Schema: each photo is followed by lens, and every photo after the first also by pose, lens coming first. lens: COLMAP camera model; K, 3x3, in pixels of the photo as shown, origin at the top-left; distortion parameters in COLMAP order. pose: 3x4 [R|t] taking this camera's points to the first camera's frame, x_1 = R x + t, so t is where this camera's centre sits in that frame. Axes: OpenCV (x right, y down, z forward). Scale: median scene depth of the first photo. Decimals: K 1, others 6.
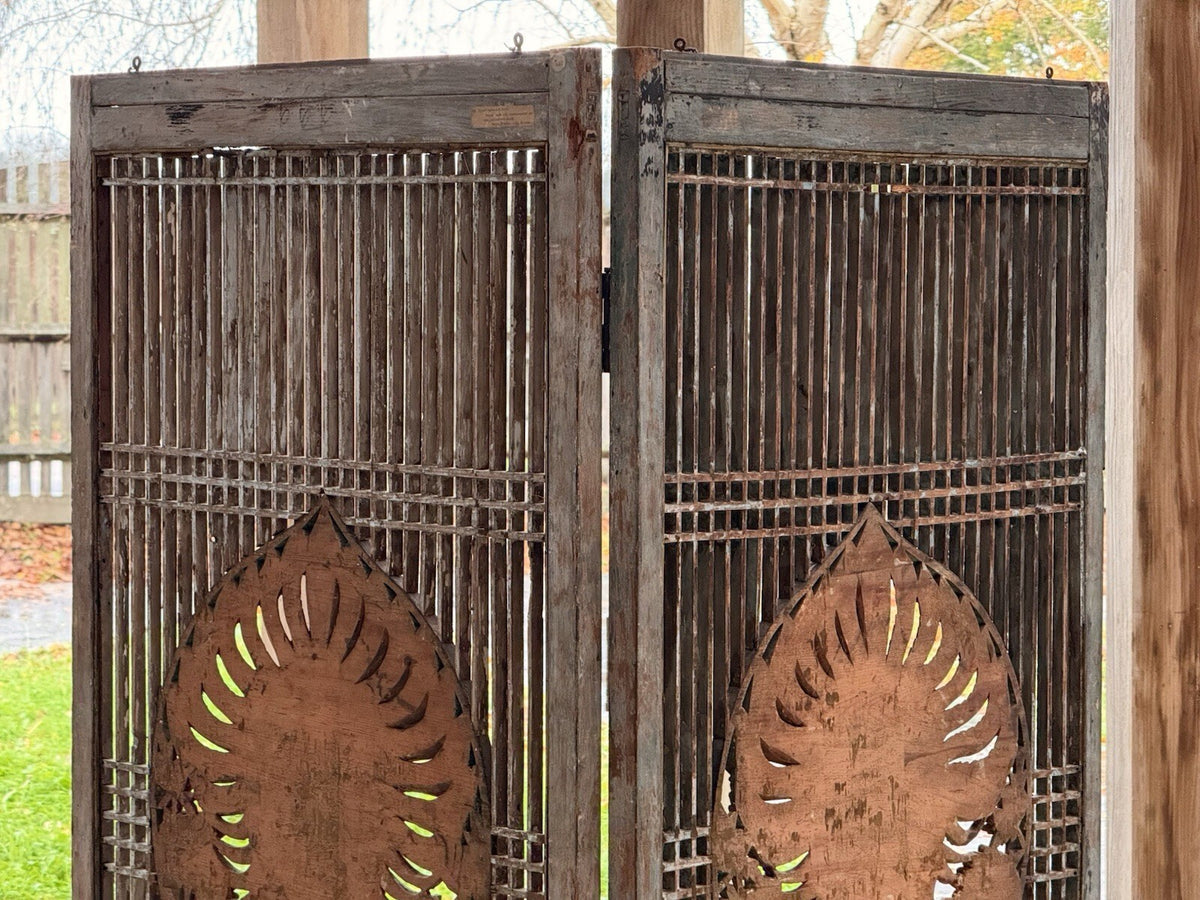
lens RADIAL K [[4368.1, 0, 595.6], [0, 4368.1, 455.0], [0, 0, 1]] dist [0.291715, 0.000000]
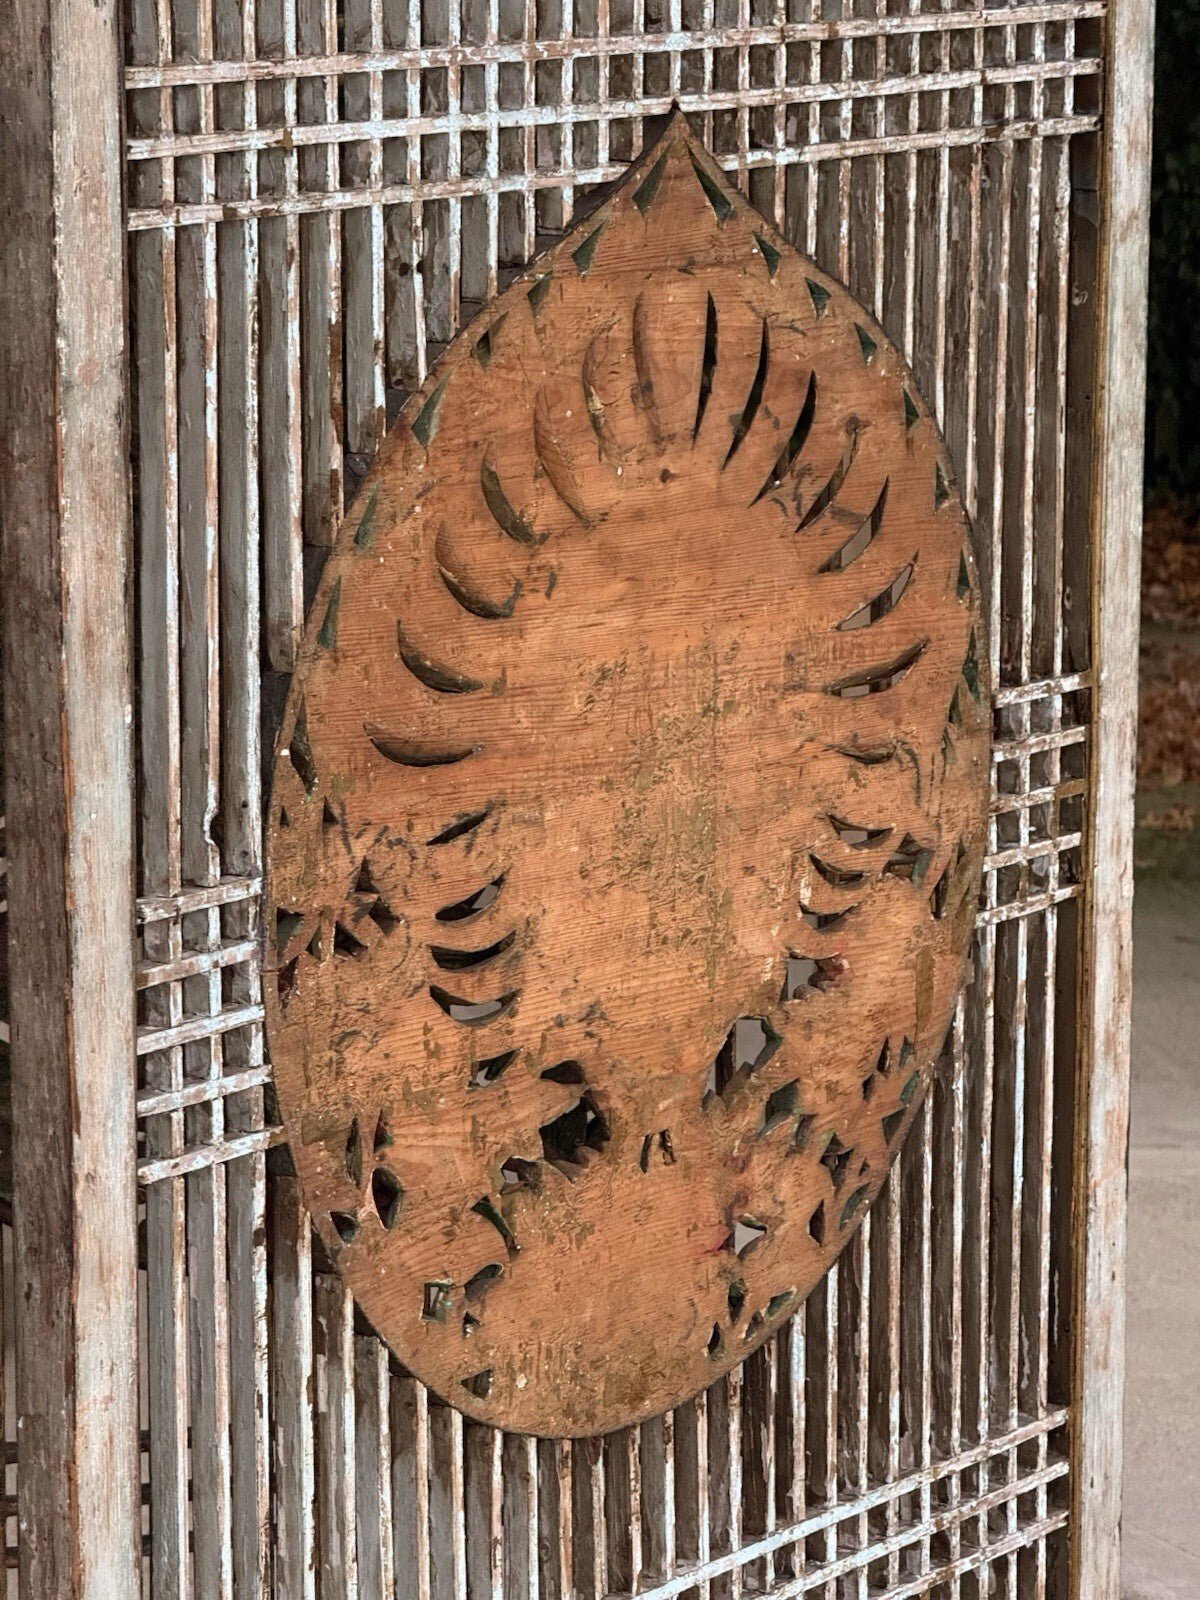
lens RADIAL K [[5824.1, 0, 601.4], [0, 5824.1, 810.5], [0, 0, 1]] dist [0.291715, 0.000000]
pose [[-0.264818, -0.187691, 0.945856, -0.639154], [0.035713, 0.978293, 0.204127, -0.043673], [-0.963637, 0.087836, -0.252366, 1.155343]]
